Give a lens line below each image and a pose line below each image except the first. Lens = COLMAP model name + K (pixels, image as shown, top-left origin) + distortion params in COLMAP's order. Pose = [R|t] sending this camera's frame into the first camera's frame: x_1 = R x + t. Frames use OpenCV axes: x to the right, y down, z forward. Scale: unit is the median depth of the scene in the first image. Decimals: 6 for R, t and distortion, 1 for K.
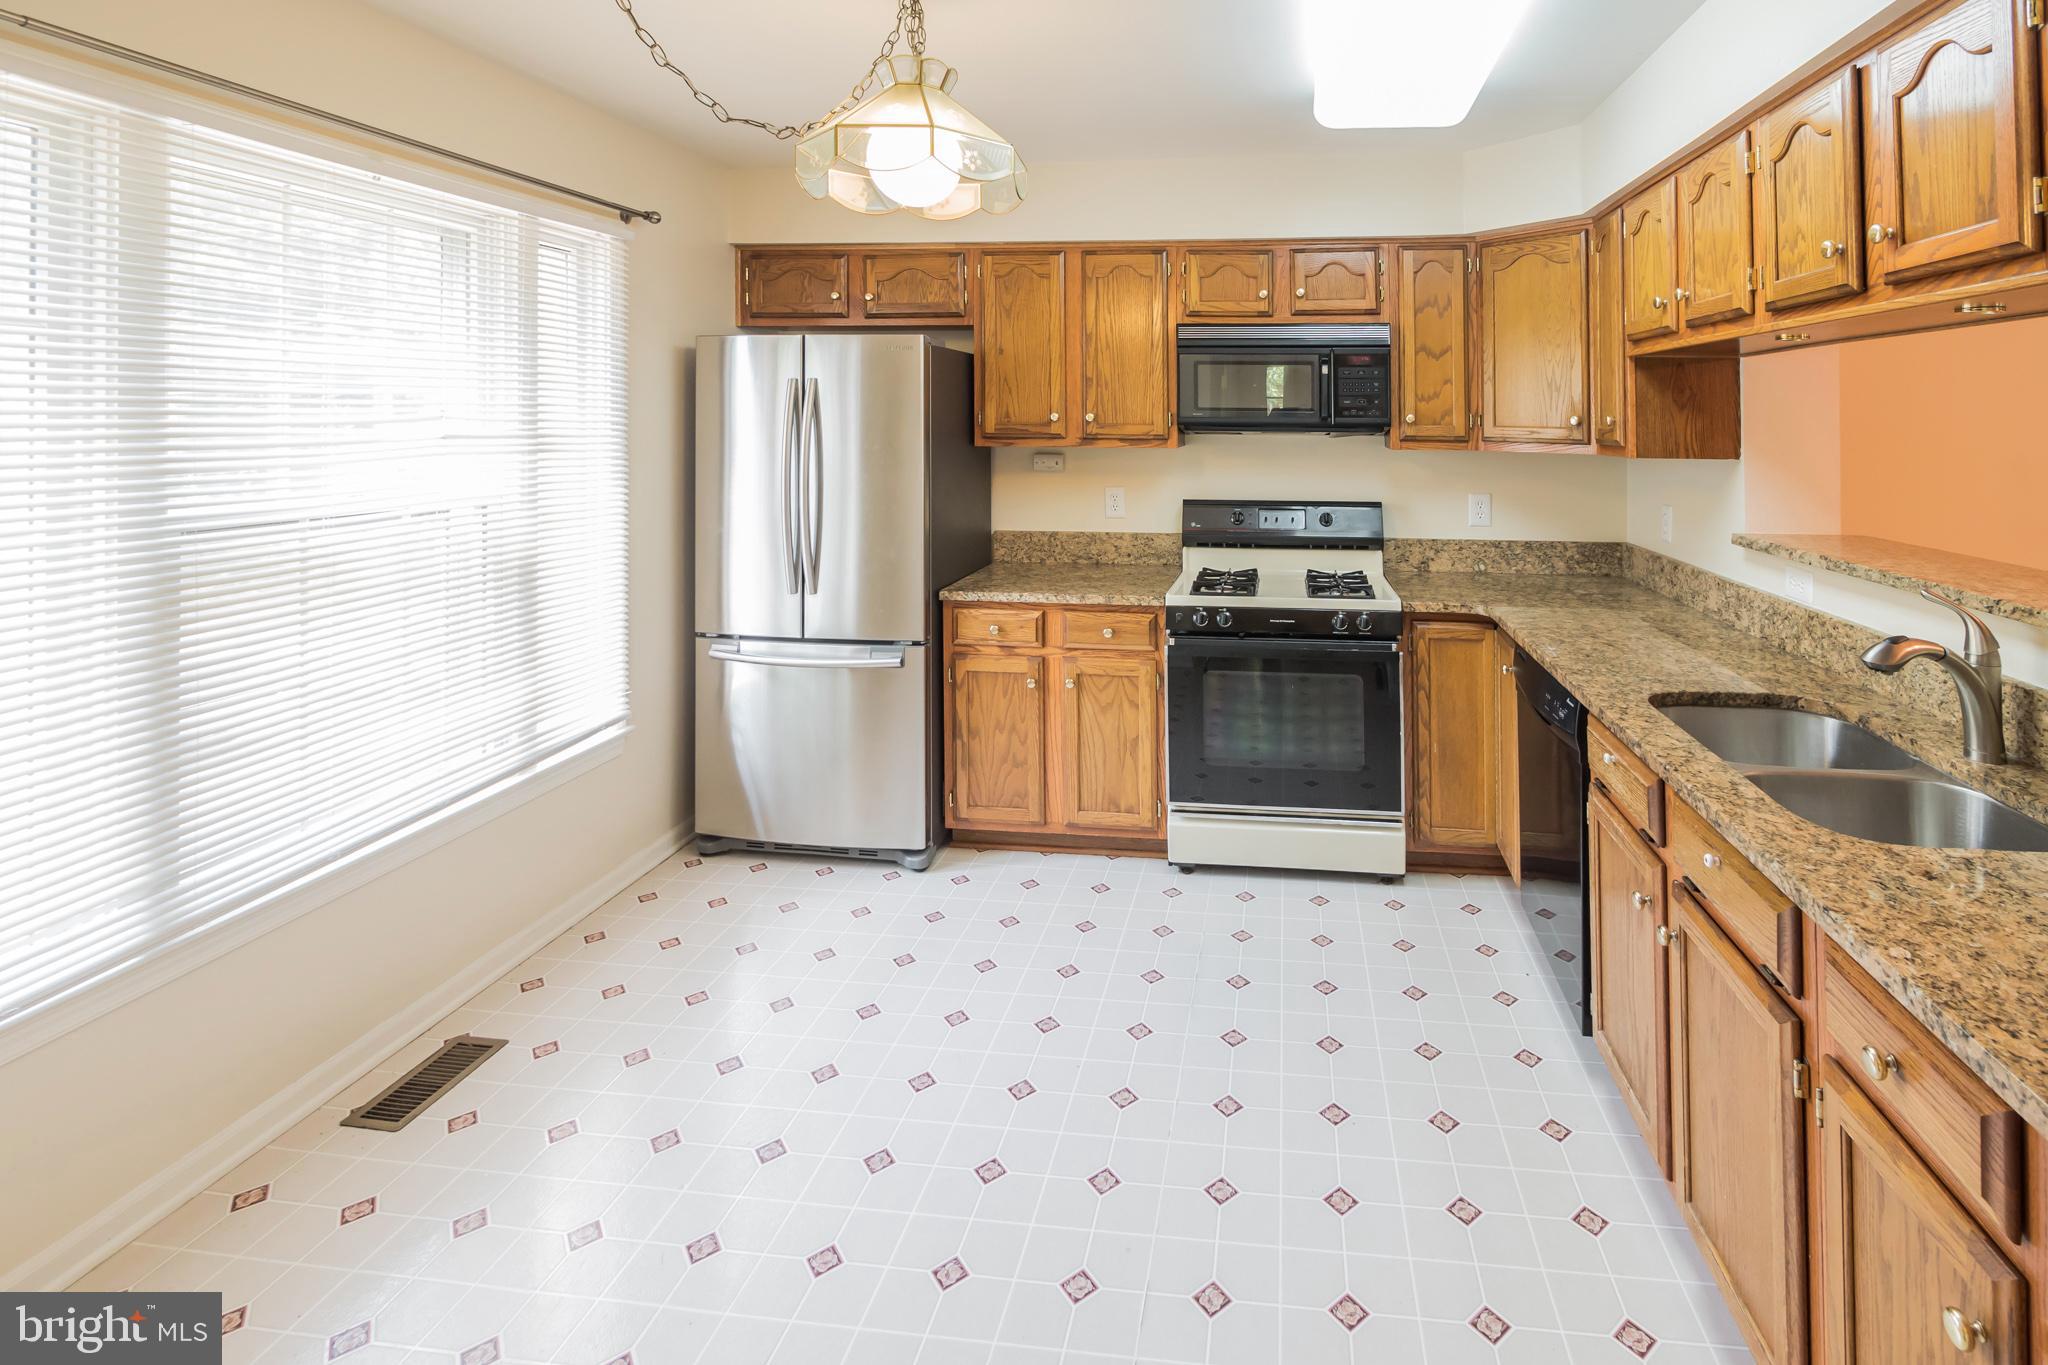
lens RADIAL K [[993.0, 0, 1121.1], [0, 993.0, 381.6], [0, 0, 1]] dist [-0.002495, 0.000042]
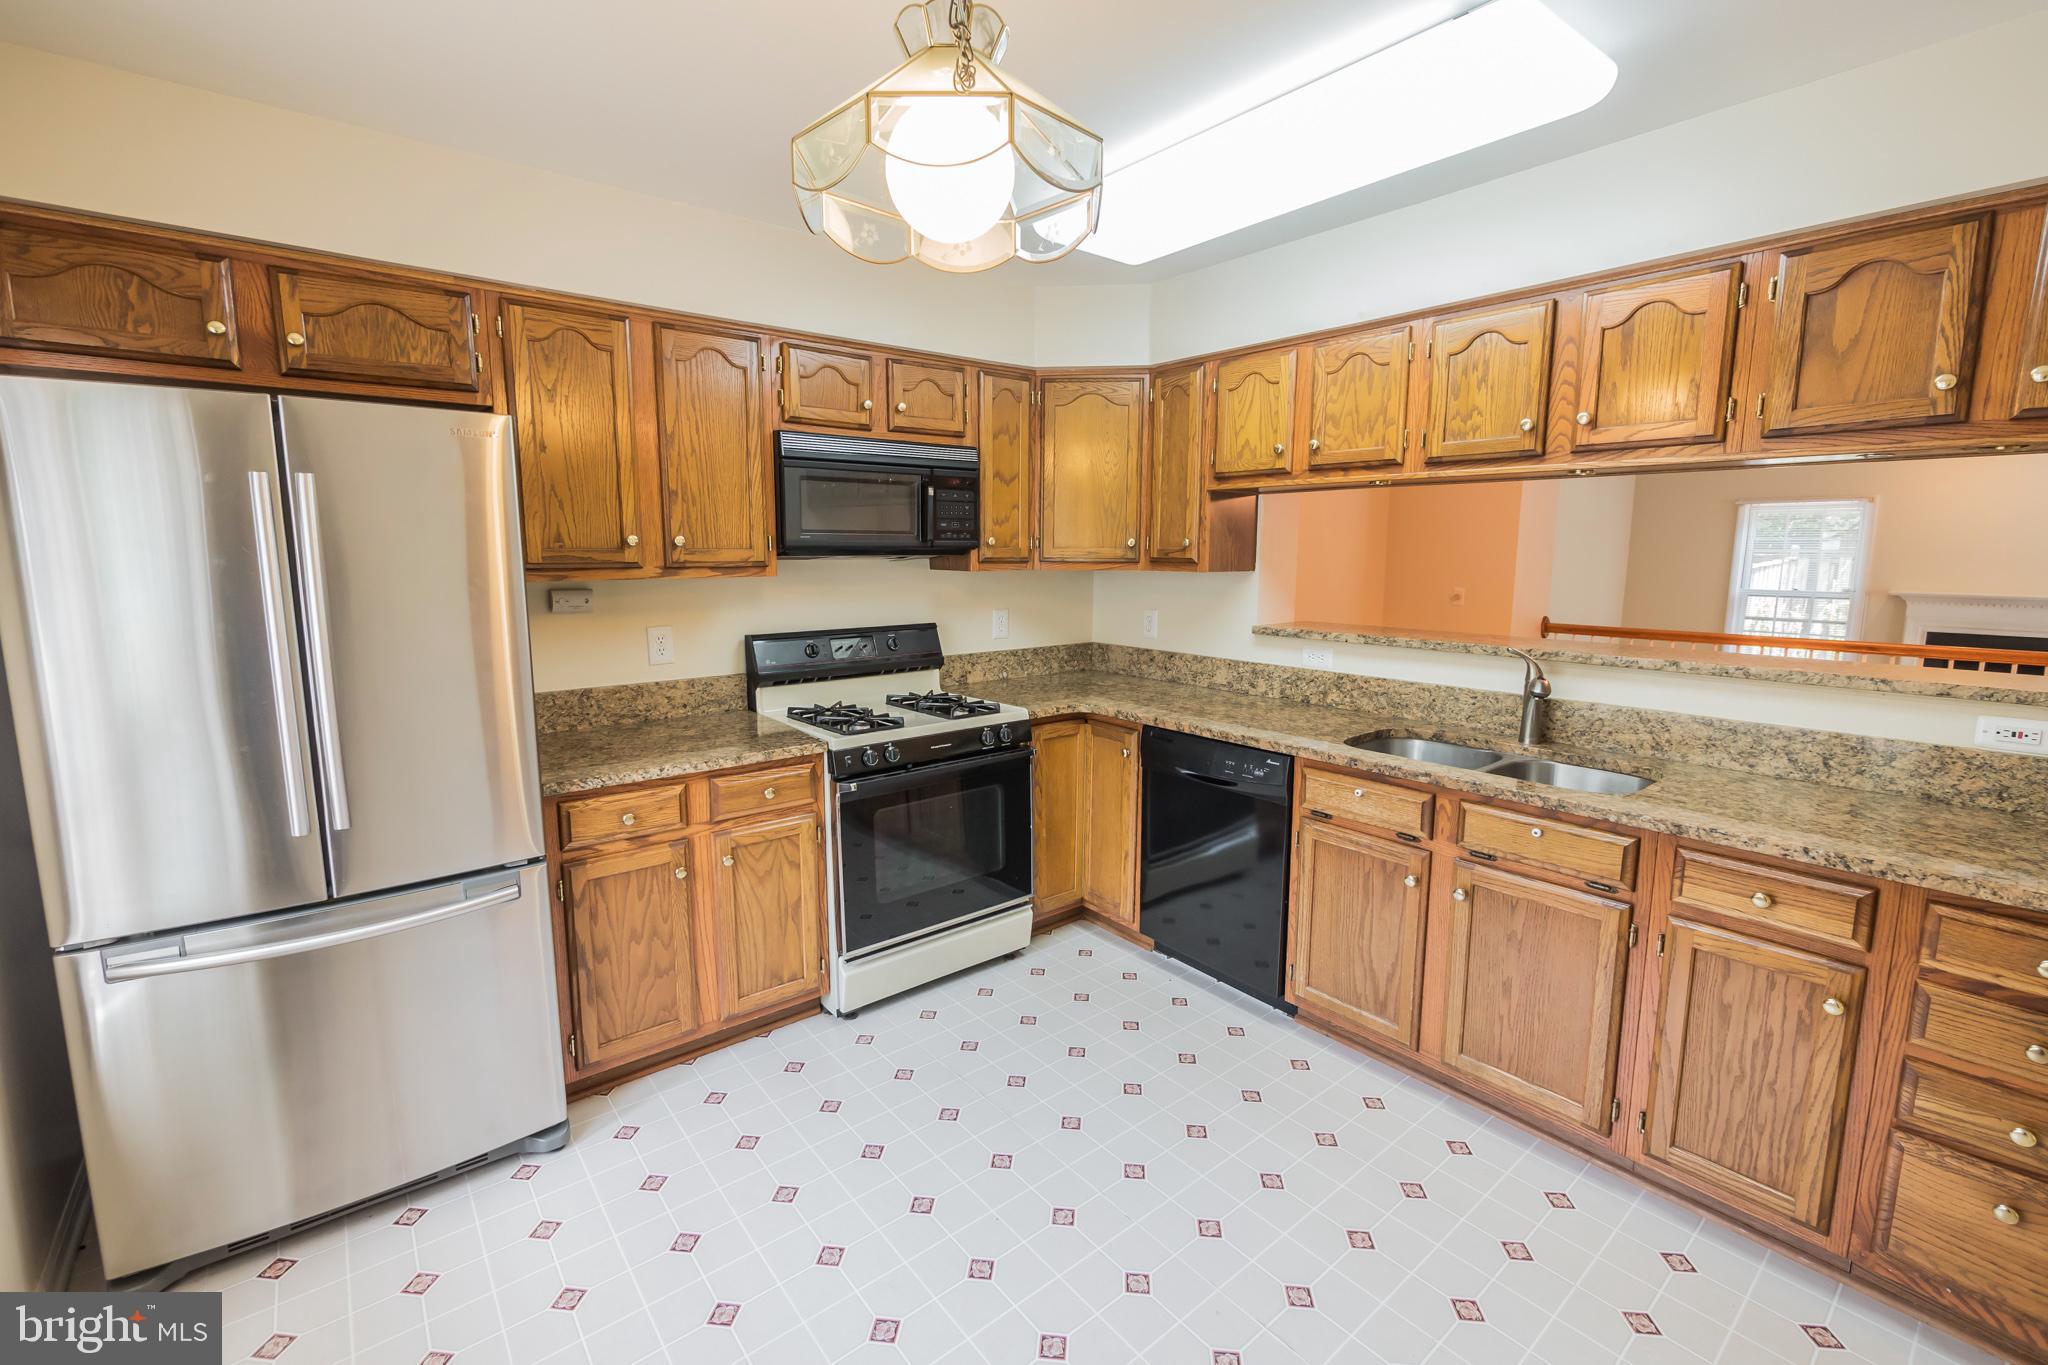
lens RADIAL K [[938.0, 0, 1068.5], [0, 938.0, 663.9], [0, 0, 1]] dist [-0.001516, 0.000433]
pose [[0.667717, -0.098265, 0.737901, -0.418685], [-0.024650, 0.987787, 0.153847, 0.011061], [-0.744007, -0.120915, 0.657141, 0.280649]]
